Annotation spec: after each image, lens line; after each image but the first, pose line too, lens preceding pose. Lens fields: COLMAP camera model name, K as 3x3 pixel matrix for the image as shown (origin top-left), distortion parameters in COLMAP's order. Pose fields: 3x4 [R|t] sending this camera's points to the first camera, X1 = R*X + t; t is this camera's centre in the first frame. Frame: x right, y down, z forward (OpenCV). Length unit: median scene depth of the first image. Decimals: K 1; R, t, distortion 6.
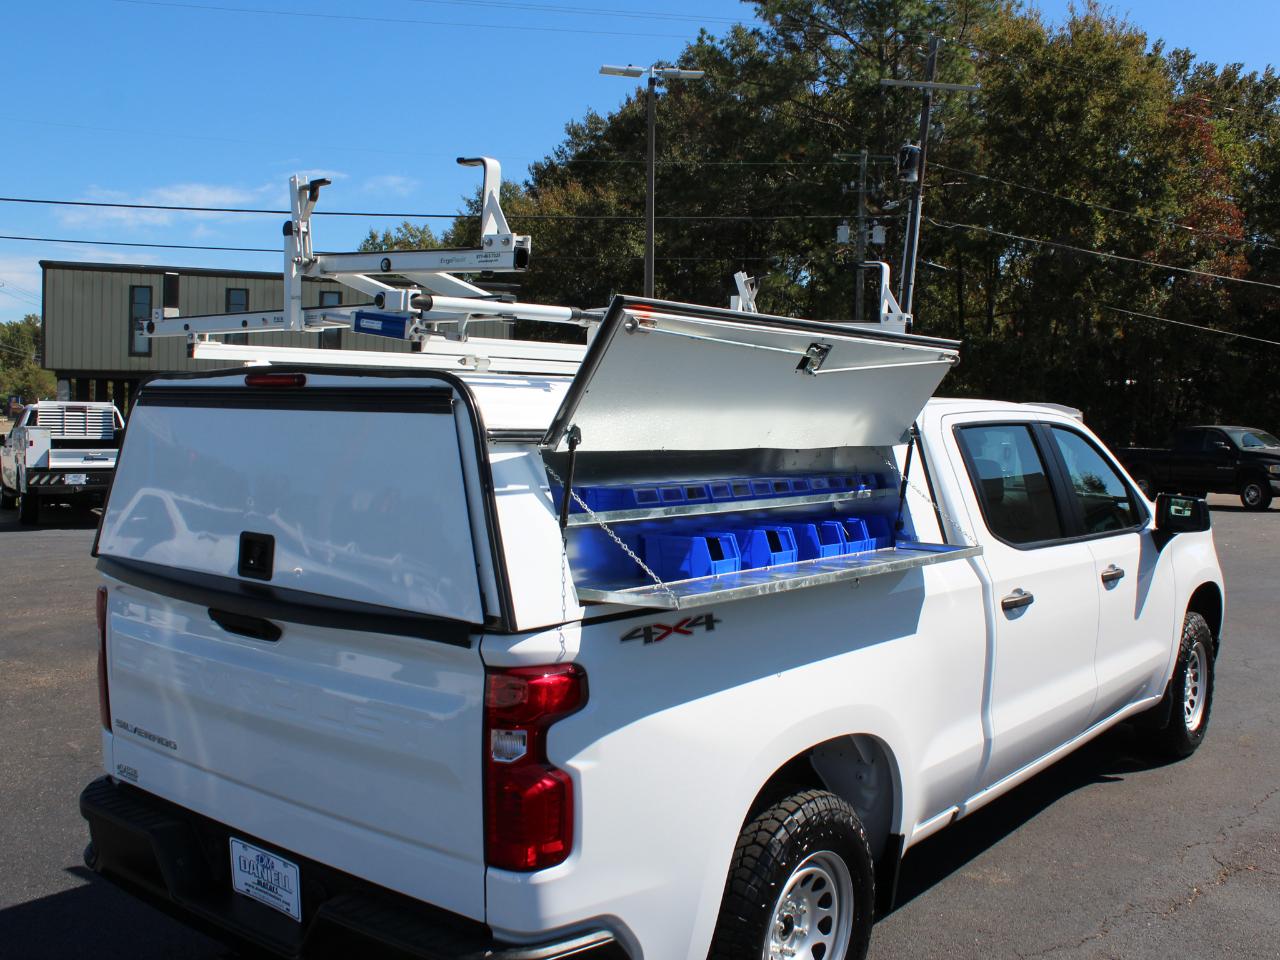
lens RADIAL K [[1293.9, 0, 642.8], [0, 1293.9, 471.3], [0, 0, 1]] dist [-0.113554, 0.000000]
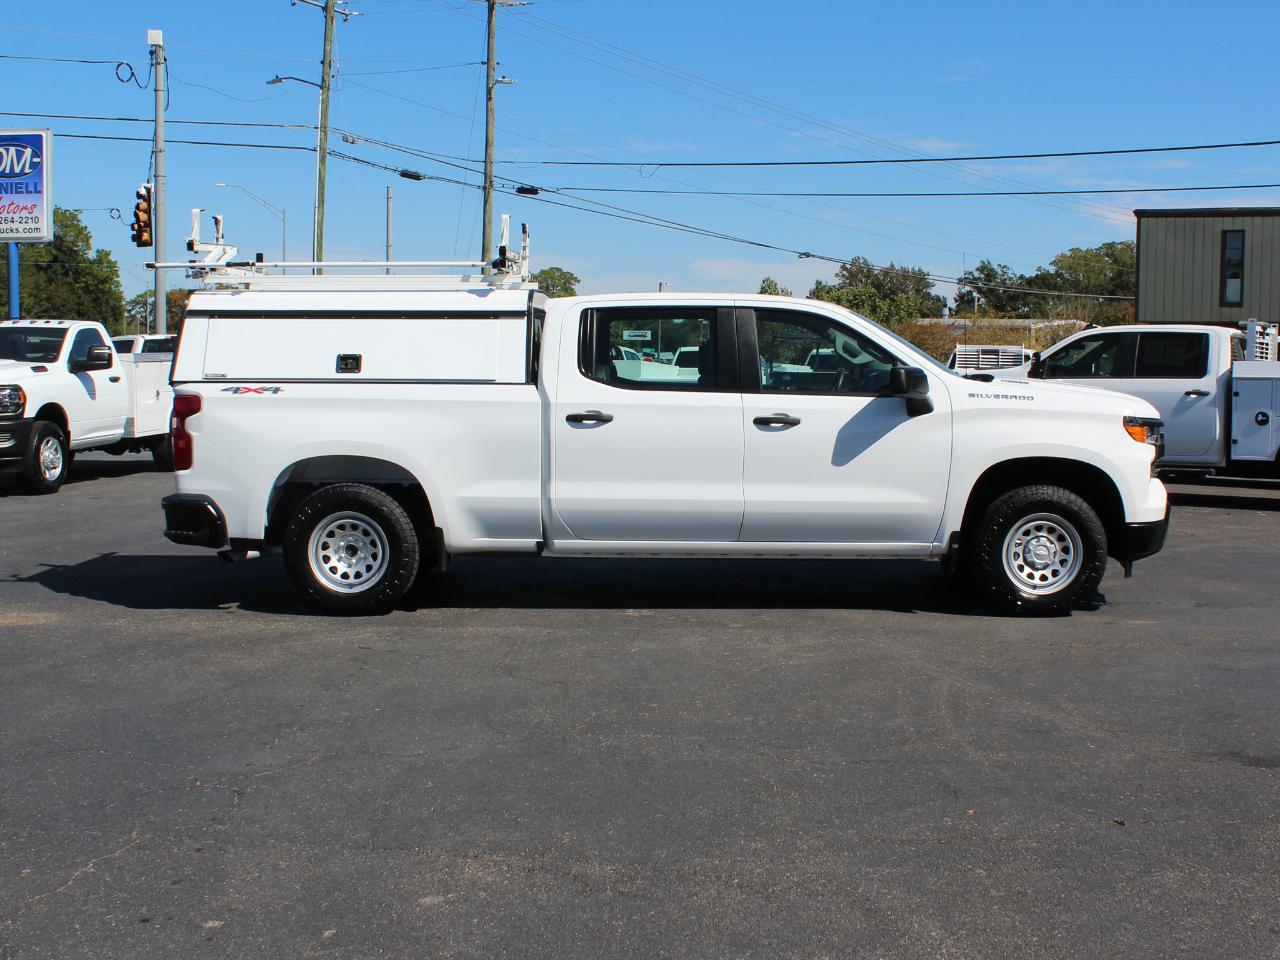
lens RADIAL K [[1589.4, 0, 638.7], [0, 1589.4, 482.4], [0, 0, 1]] dist [-0.164637, 0.000000]
pose [[0.593903, 0.050315, -0.802962, 0.327543], [-0.038022, 0.998683, 0.034457, 0.019022], [0.803638, 0.010066, 0.595034, -0.020494]]
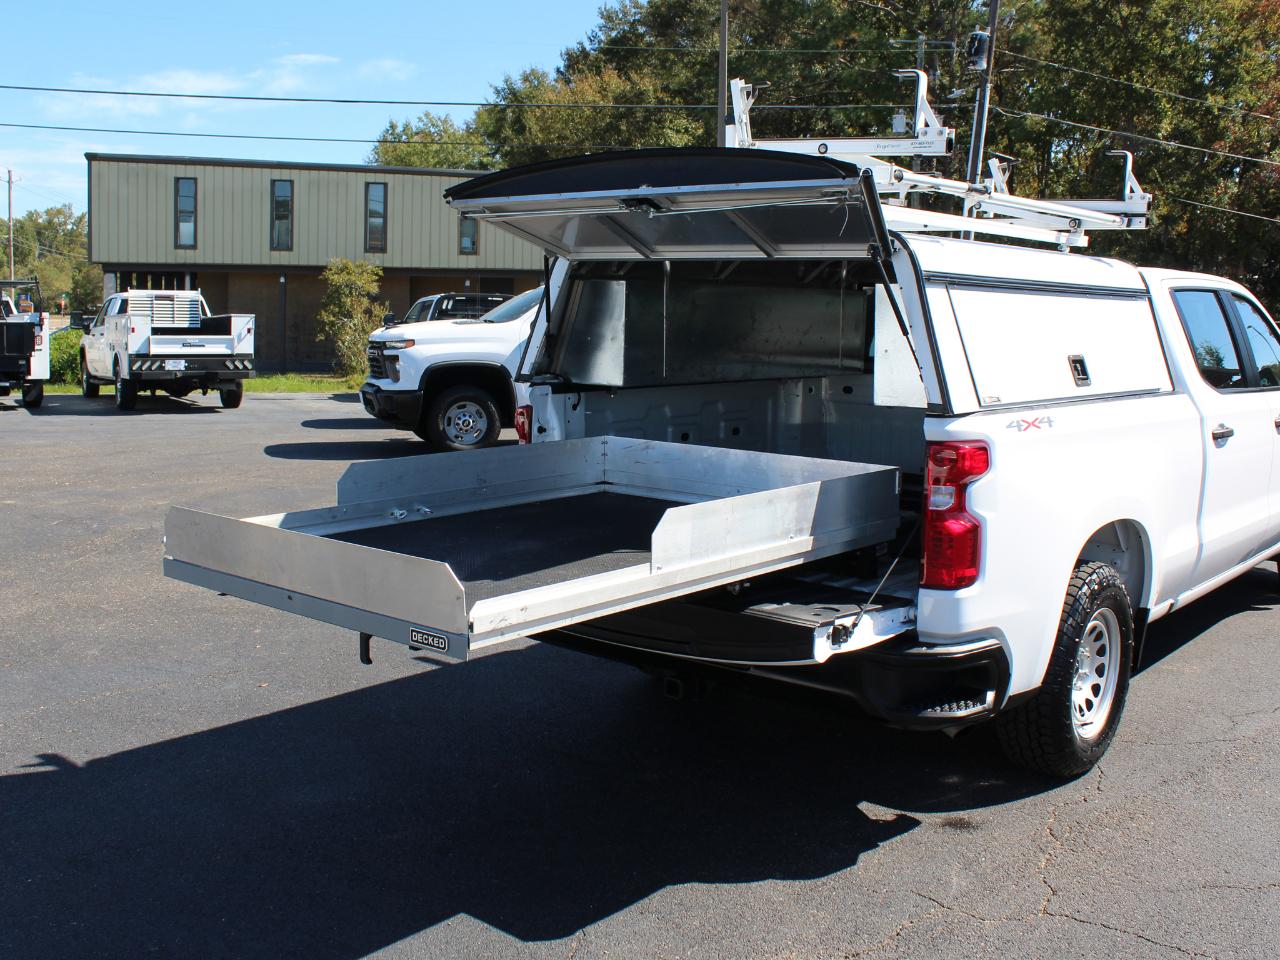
lens RADIAL K [[1348.4, 0, 578.7], [0, 1348.4, 466.1], [0, 0, 1]] dist [-0.094158, 0.000000]
pose [[0.998669, 0.006794, -0.051132, -0.043390], [-0.003263, 0.997623, 0.068828, 0.008218], [0.051478, -0.068570, 0.996317, -0.047937]]
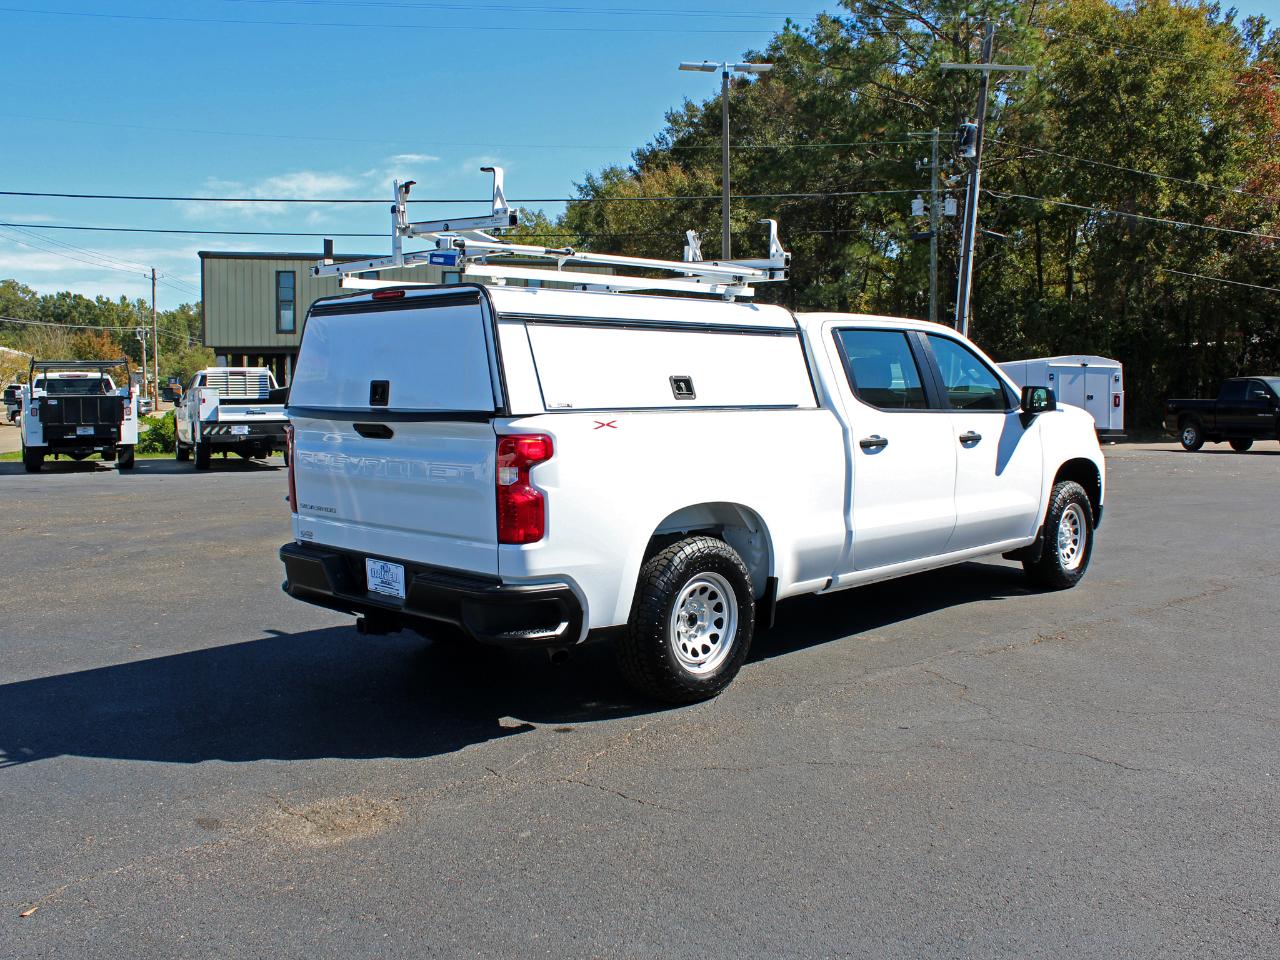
lens RADIAL K [[1241.0, 0, 611.6], [0, 1241.0, 501.6], [0, 0, 1]] dist [-0.100212, 0.000000]
pose [[0.993031, -0.006604, -0.117665, 0.026827], [0.011982, 0.998913, 0.045055, 0.017271], [0.117240, -0.046151, 0.992031, -0.082446]]
